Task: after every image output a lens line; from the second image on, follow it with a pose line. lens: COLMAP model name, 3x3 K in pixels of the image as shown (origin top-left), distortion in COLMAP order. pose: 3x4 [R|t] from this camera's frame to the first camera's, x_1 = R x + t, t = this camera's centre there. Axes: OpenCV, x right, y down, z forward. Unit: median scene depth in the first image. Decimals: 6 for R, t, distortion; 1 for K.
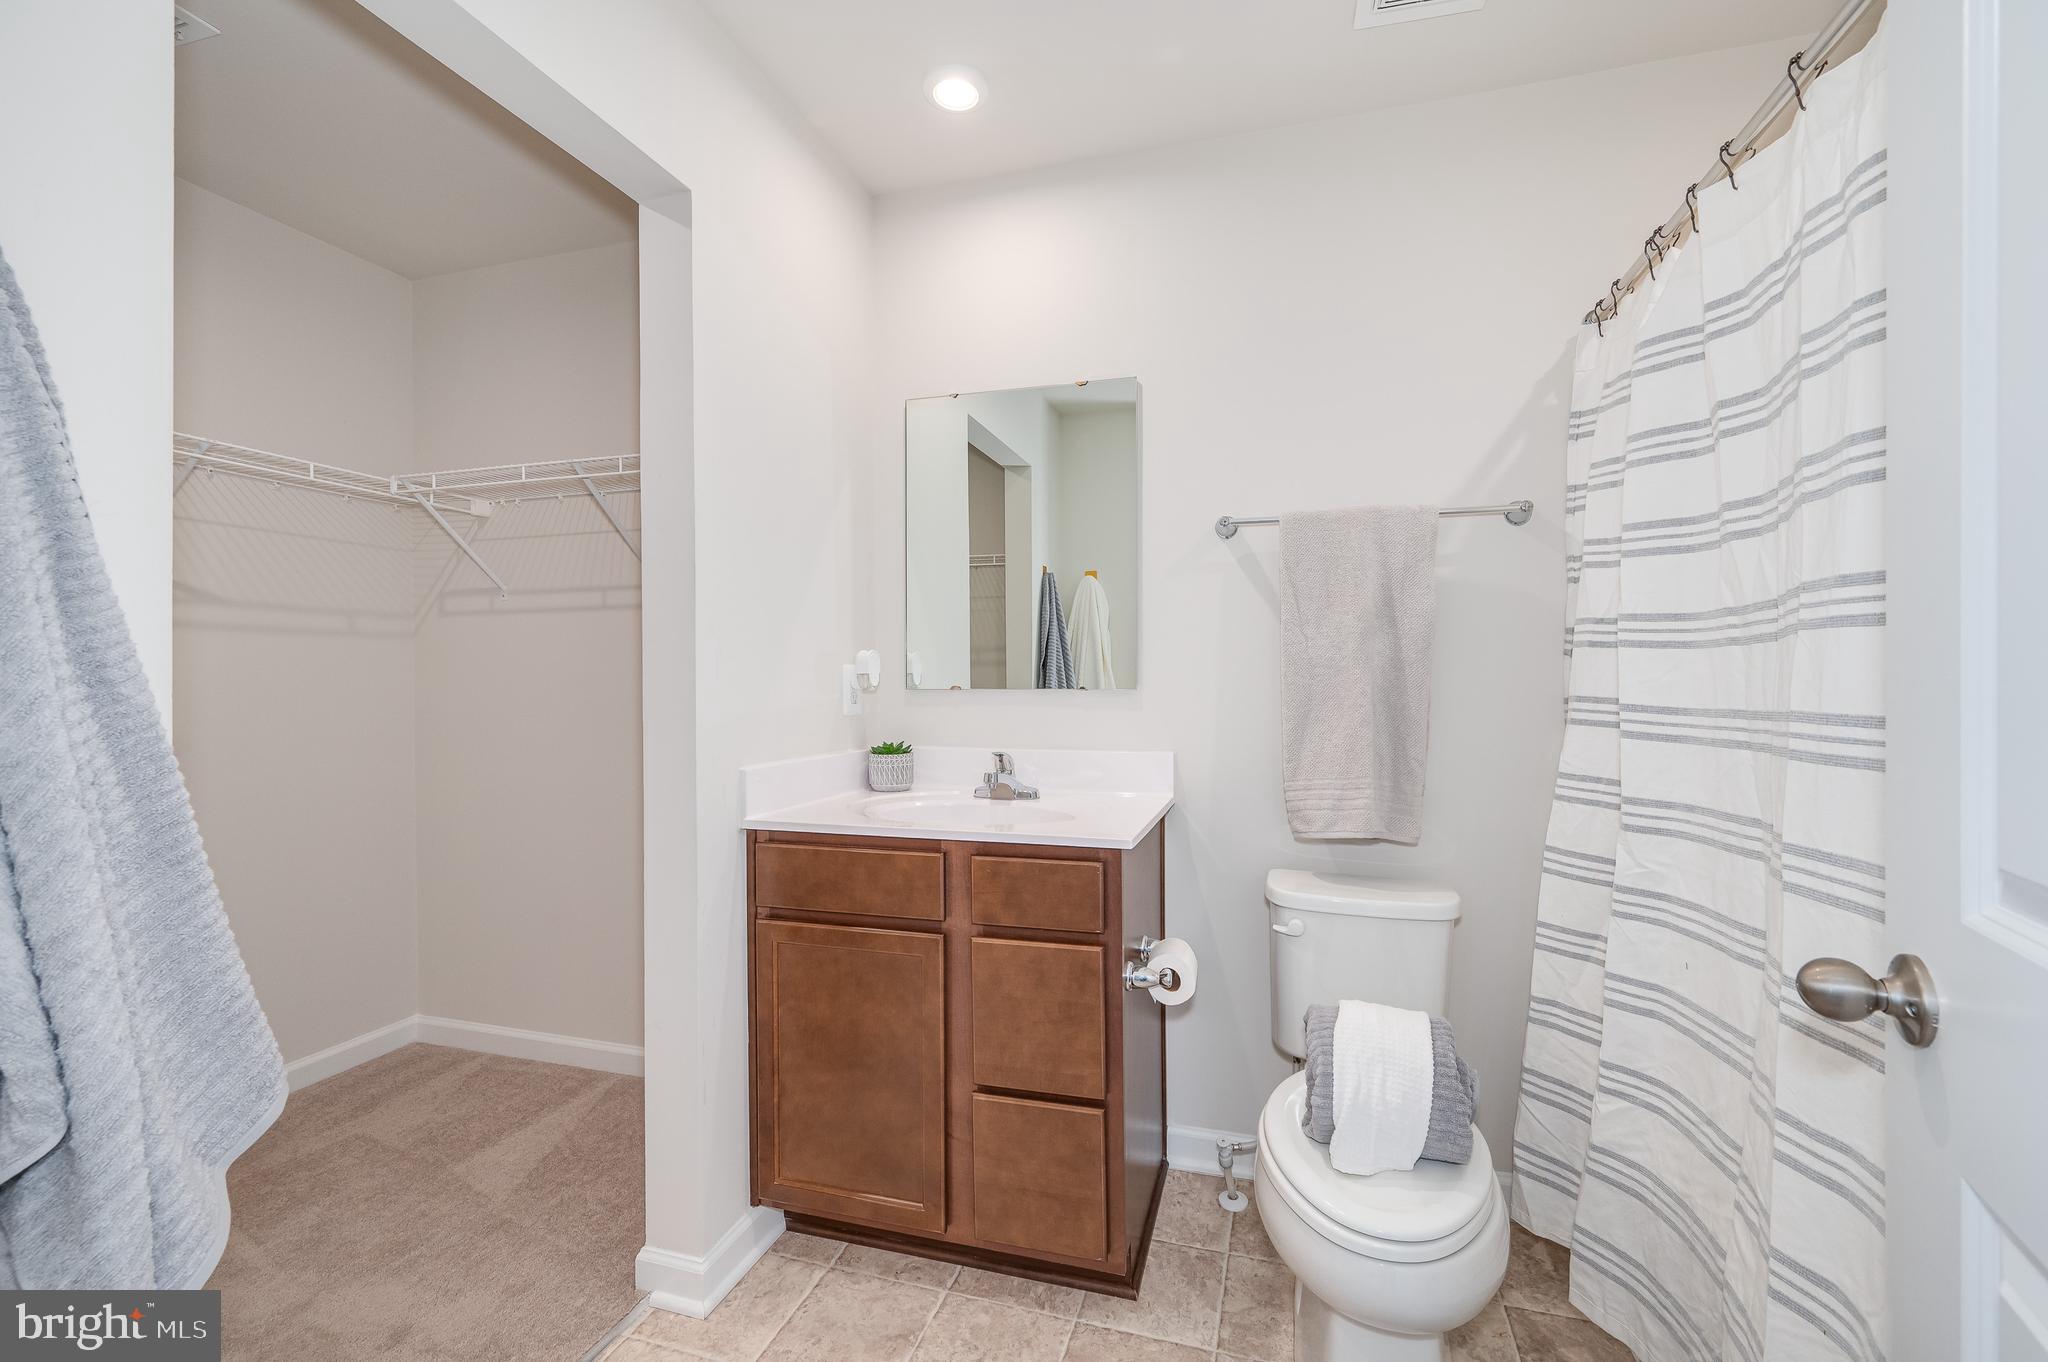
lens RADIAL K [[846.2, 0, 1030.6], [0, 846.2, 686.7], [0, 0, 1]] dist [0.000827, 0.000161]
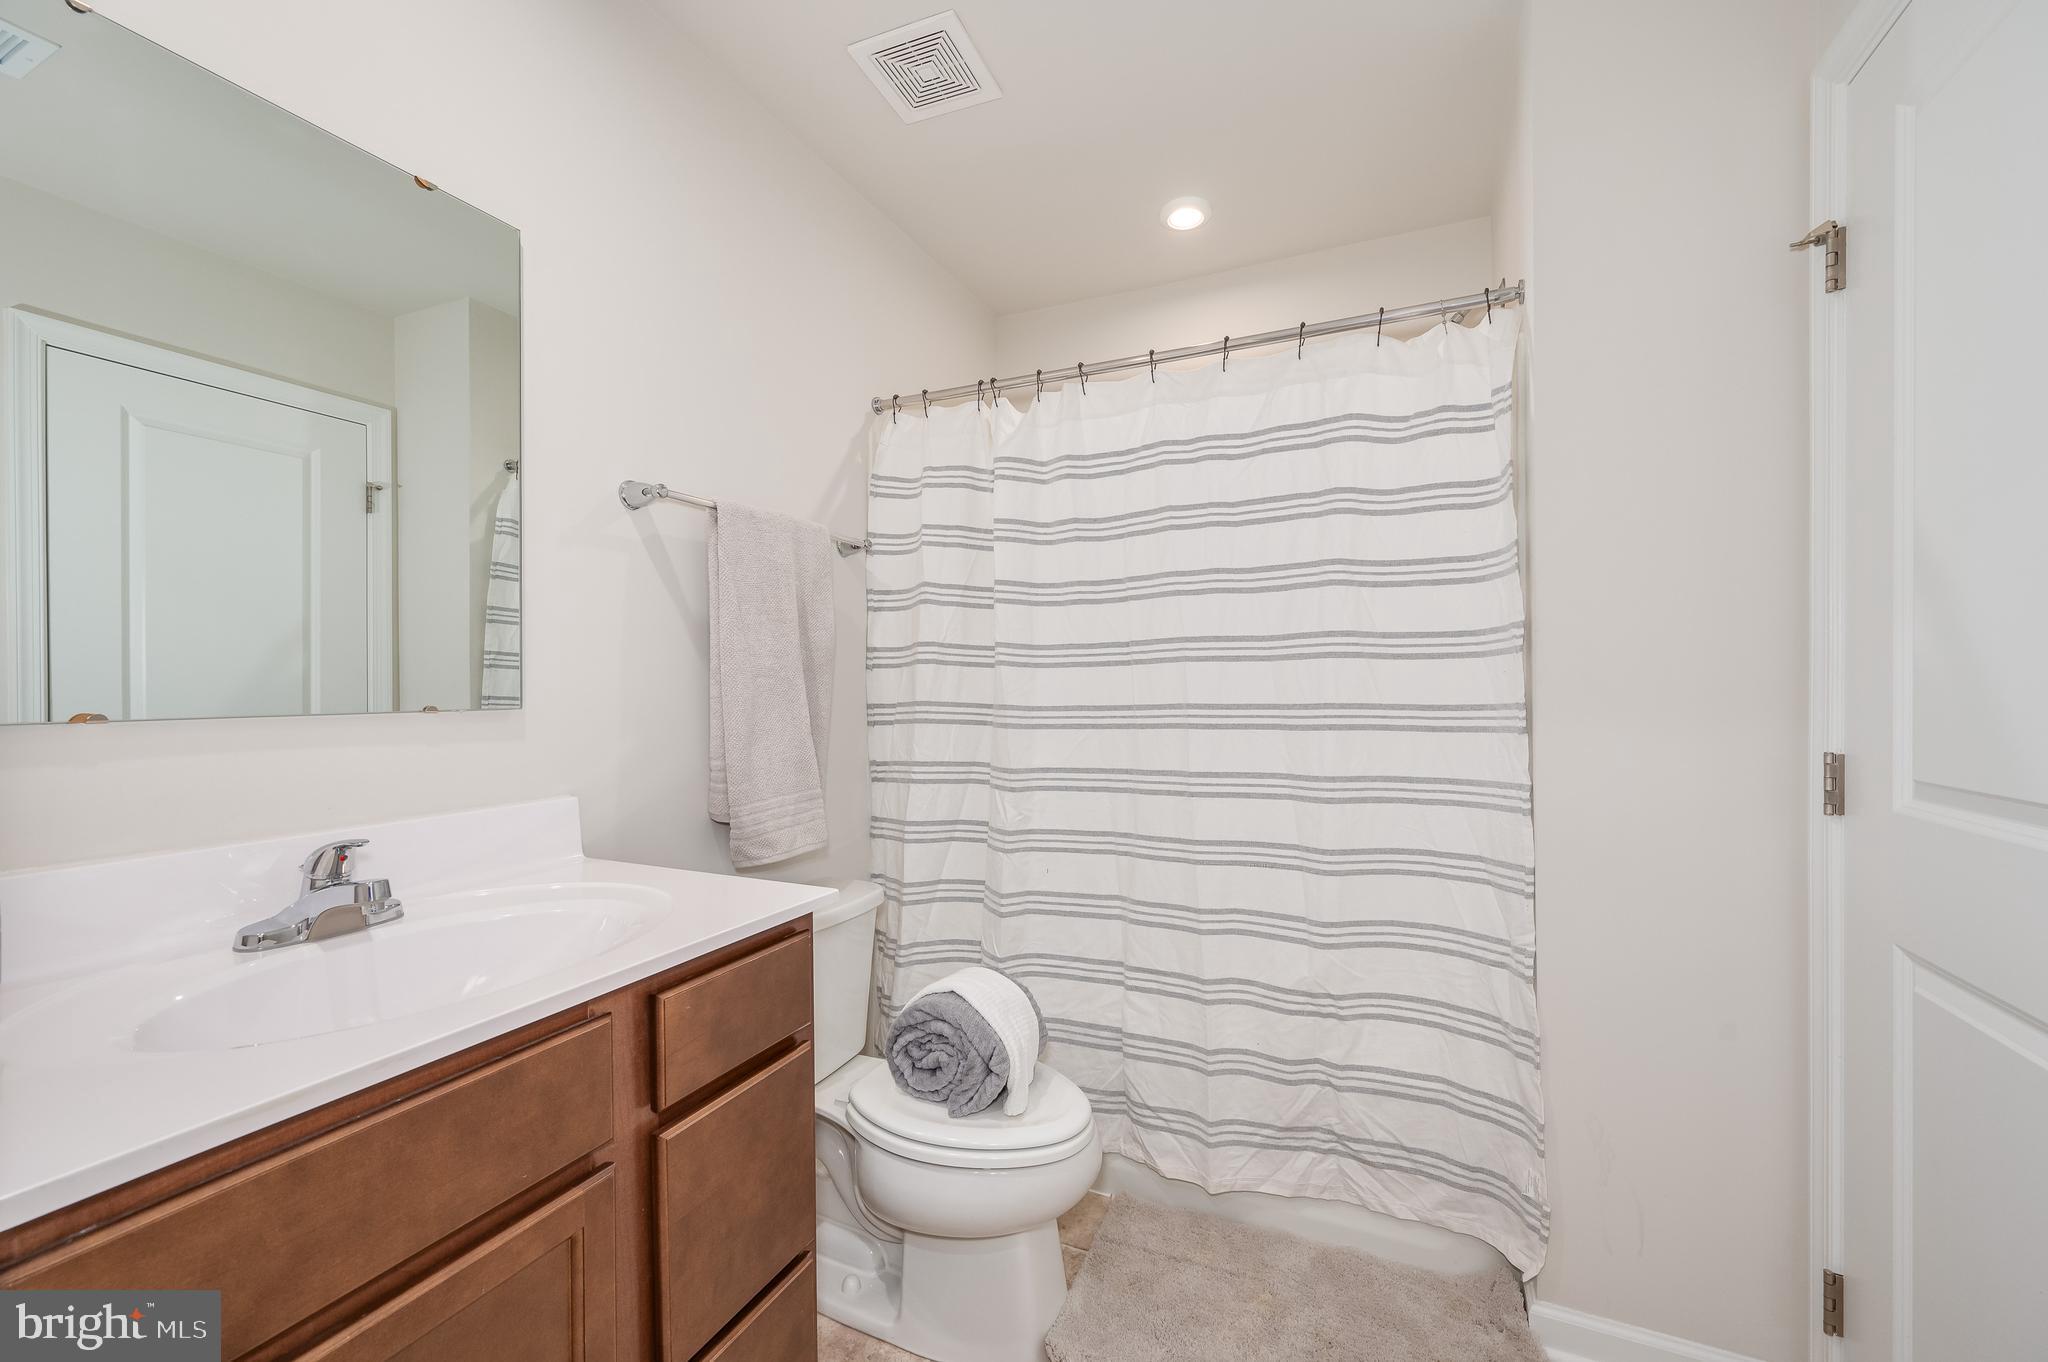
lens RADIAL K [[846.2, 0, 1030.6], [0, 846.2, 686.7], [0, 0, 1]] dist [0.000827, 0.000161]
pose [[0.119108, -0.002177, 0.992879, -0.626173], [0.010512, 0.999944, 0.000931, -0.010262], [-0.992826, 0.010326, 0.119124, 0.682400]]
